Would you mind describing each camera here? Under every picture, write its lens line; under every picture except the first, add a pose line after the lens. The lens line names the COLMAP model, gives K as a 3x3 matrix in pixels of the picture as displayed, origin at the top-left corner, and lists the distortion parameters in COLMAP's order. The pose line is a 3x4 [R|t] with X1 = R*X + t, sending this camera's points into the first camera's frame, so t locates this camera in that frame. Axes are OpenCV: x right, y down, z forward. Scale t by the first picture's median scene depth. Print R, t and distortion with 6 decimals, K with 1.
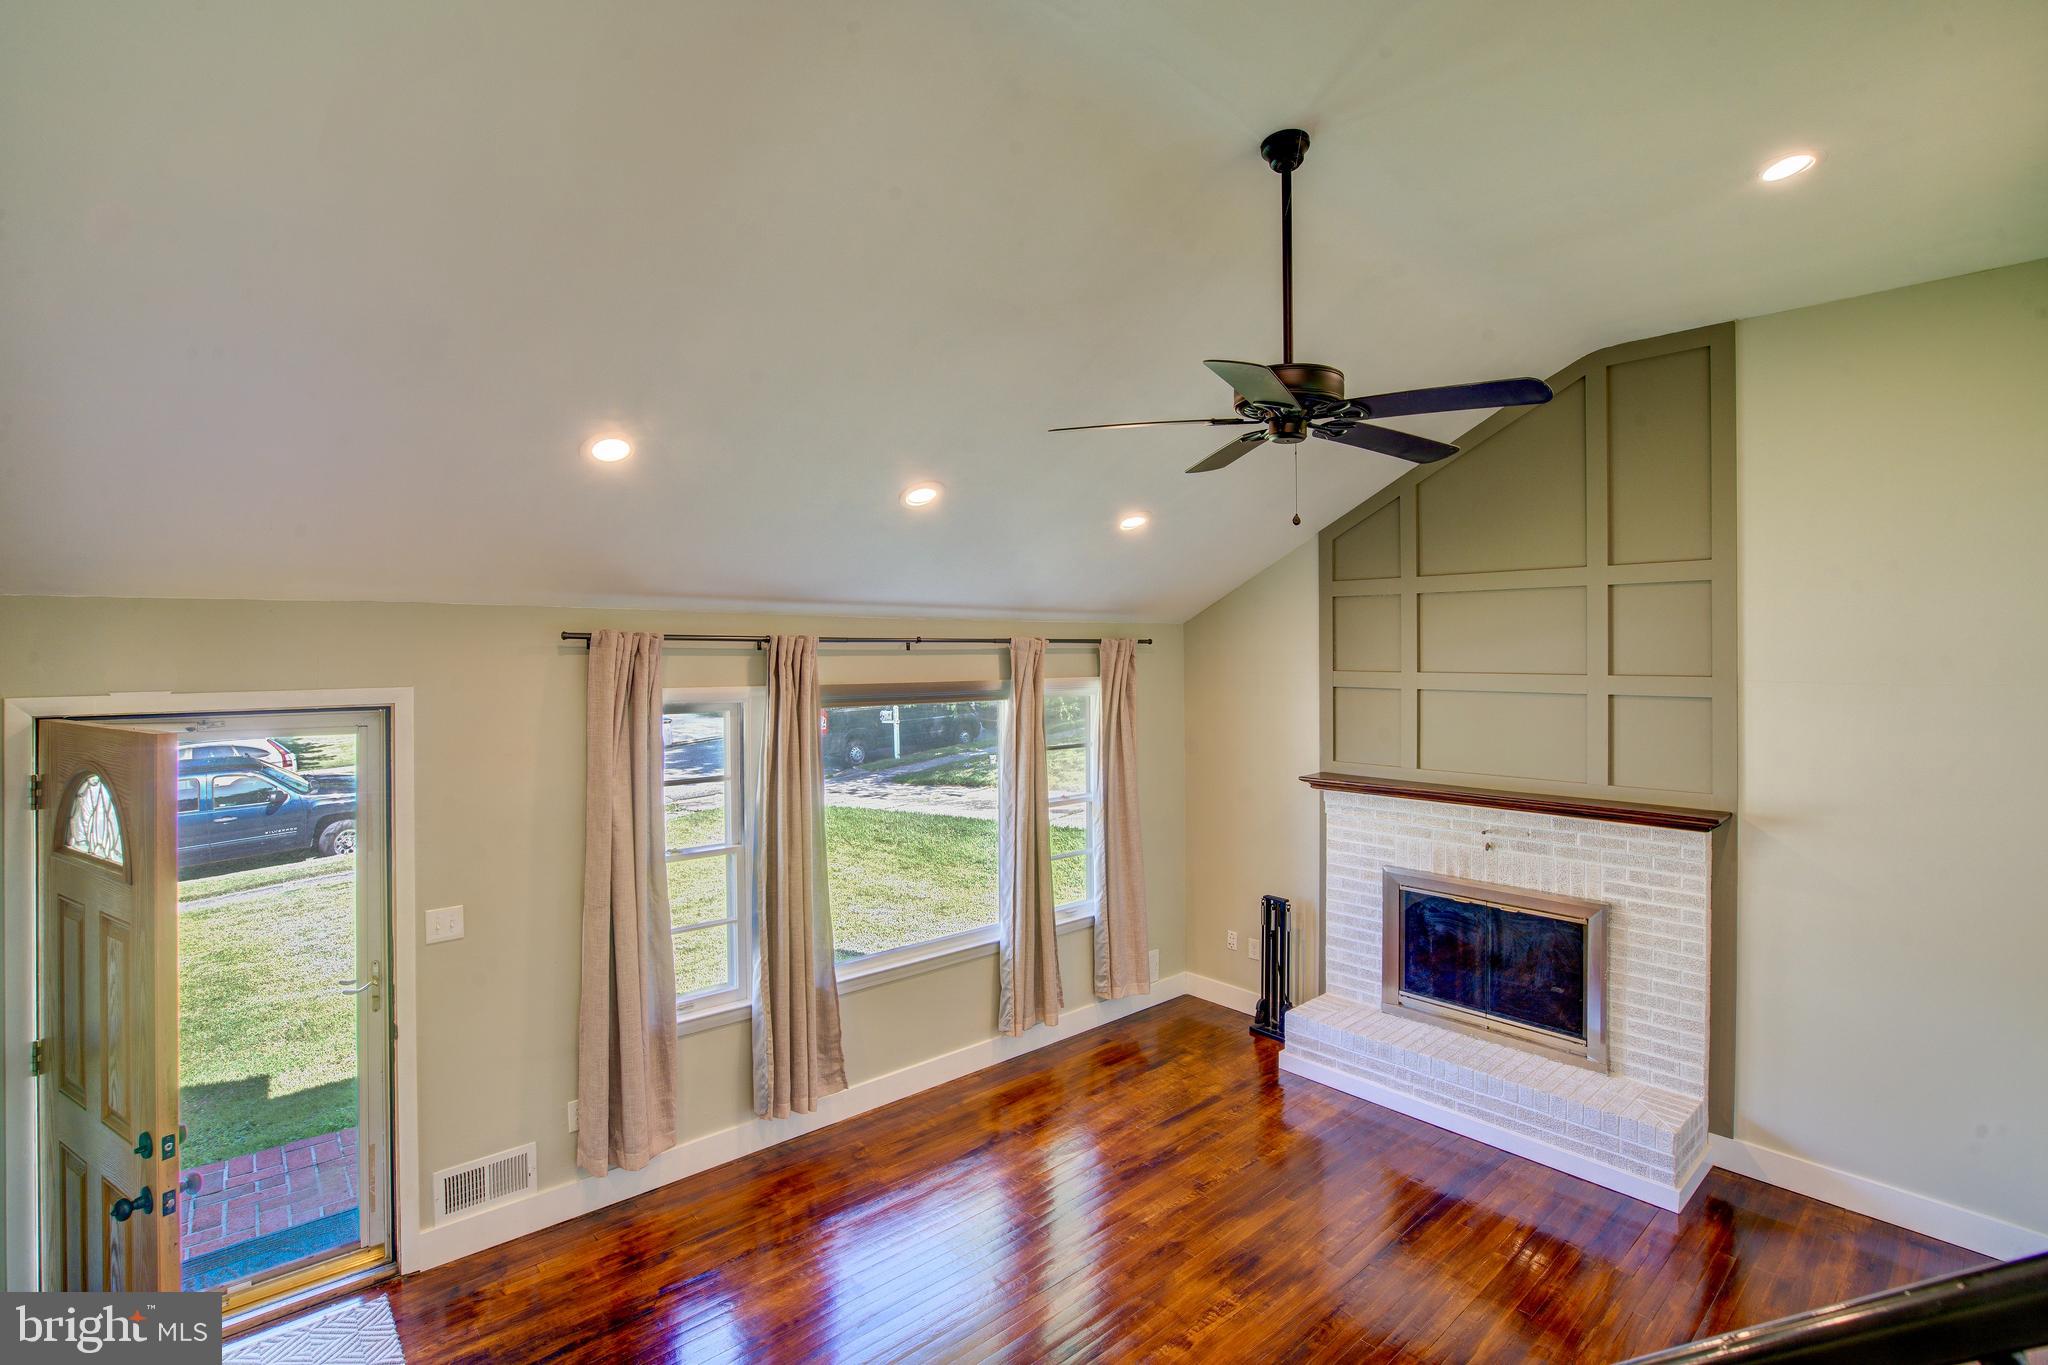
lens RADIAL K [[947.7, 0, 1027.8], [0, 947.7, 649.3], [0, 0, 1]] dist [-0.069857, 0.032149]
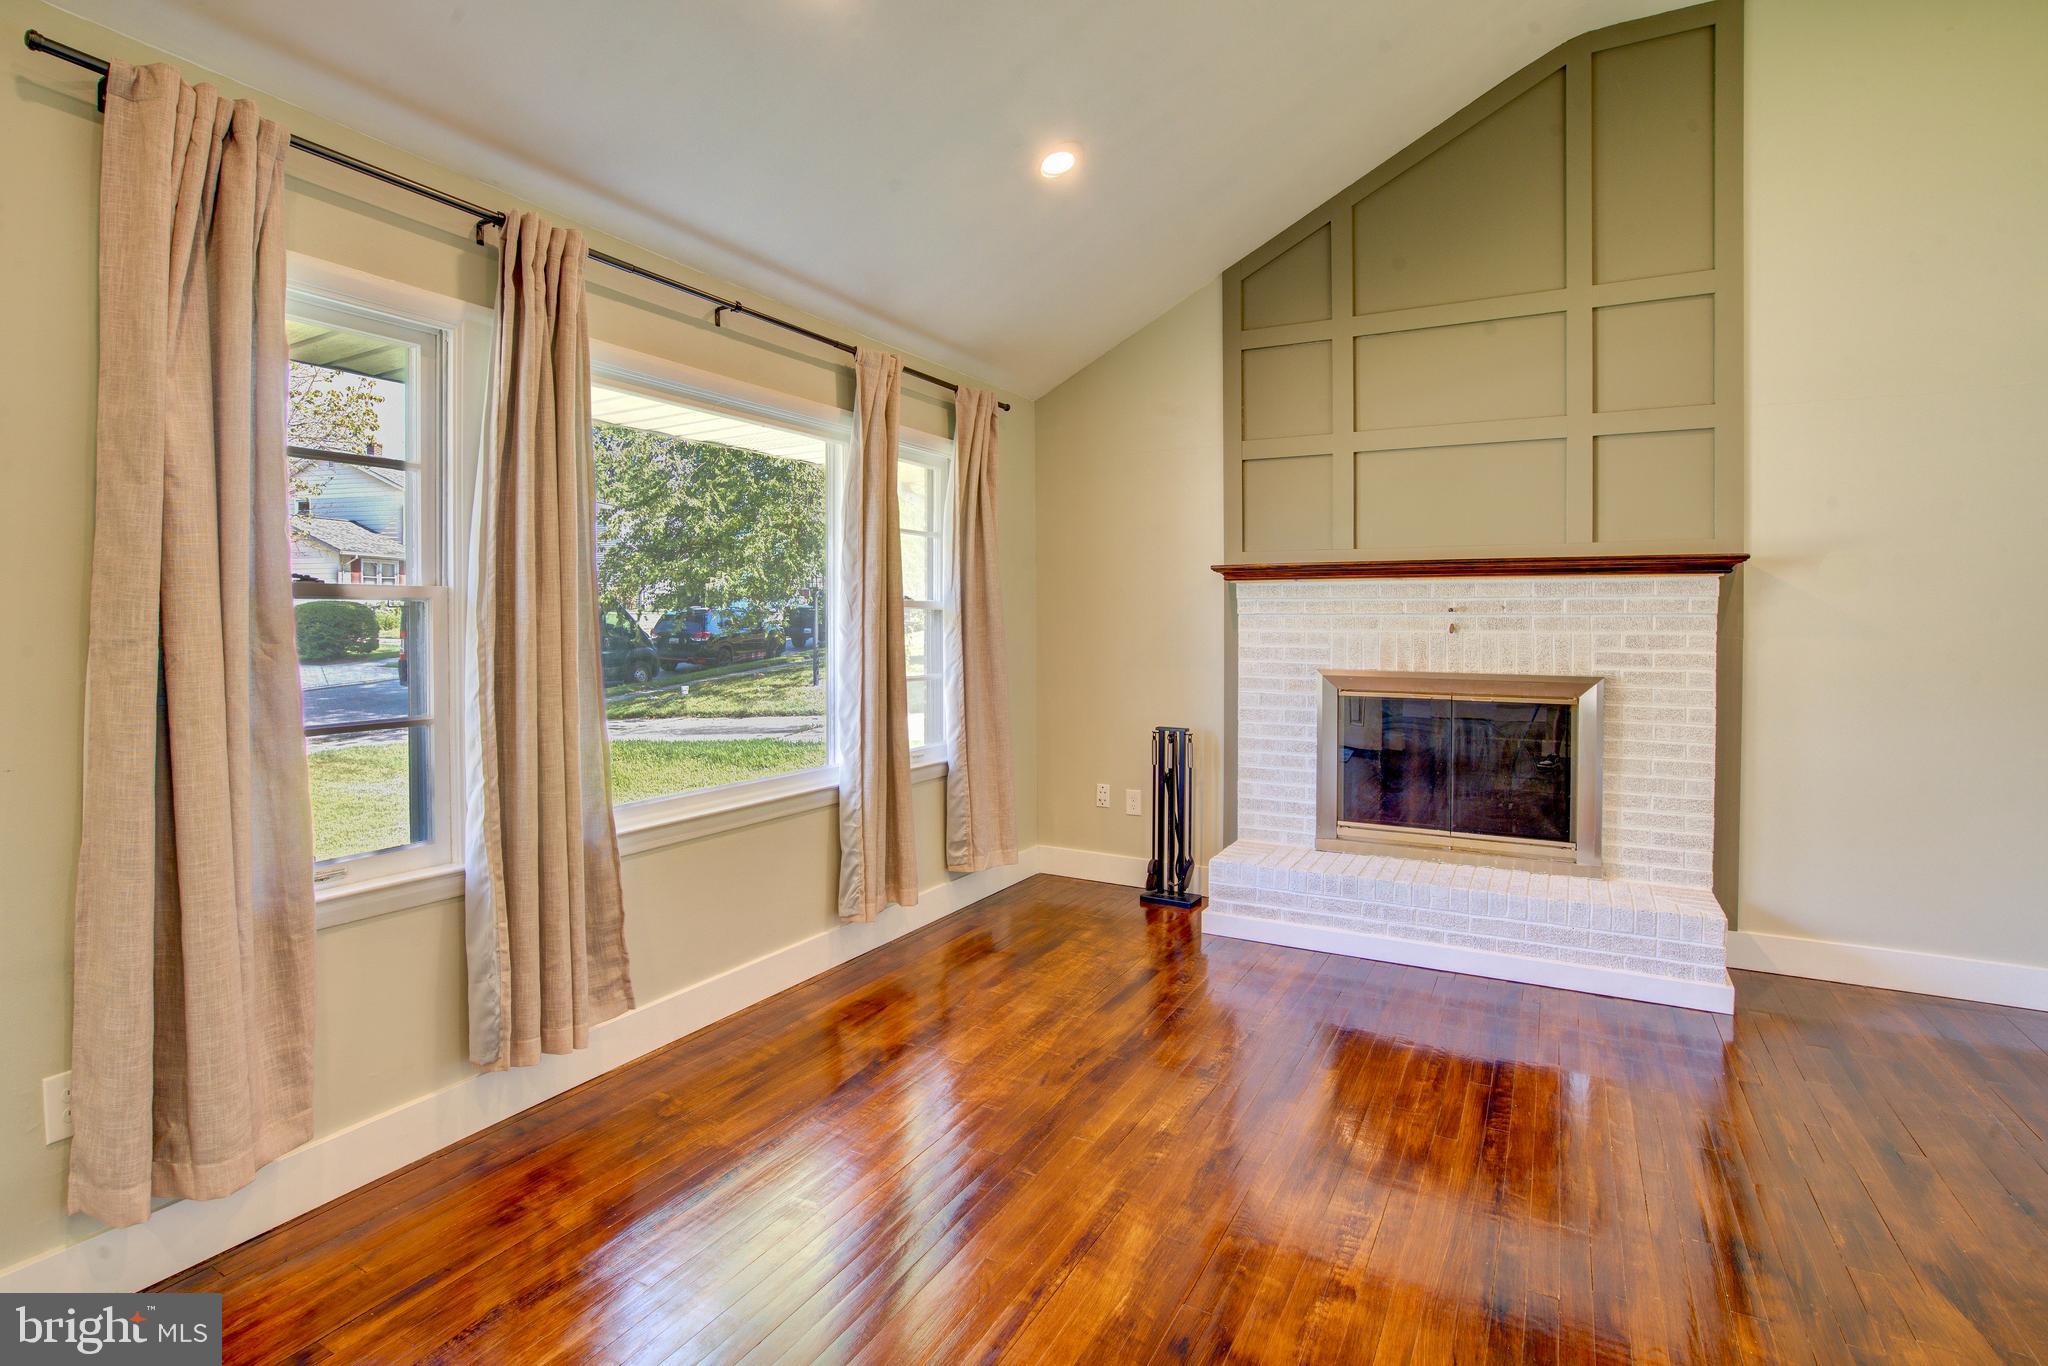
lens RADIAL K [[975.0, 0, 1018.9], [0, 975.0, 630.1], [0, 0, 1]] dist [-0.066973, 0.030139]
pose [[0.945813, -0.001557, 0.324708, -0.159182], [-0.002912, 0.999908, 0.013278, 0.218465], [-0.324699, -0.013504, 0.945721, 0.339565]]
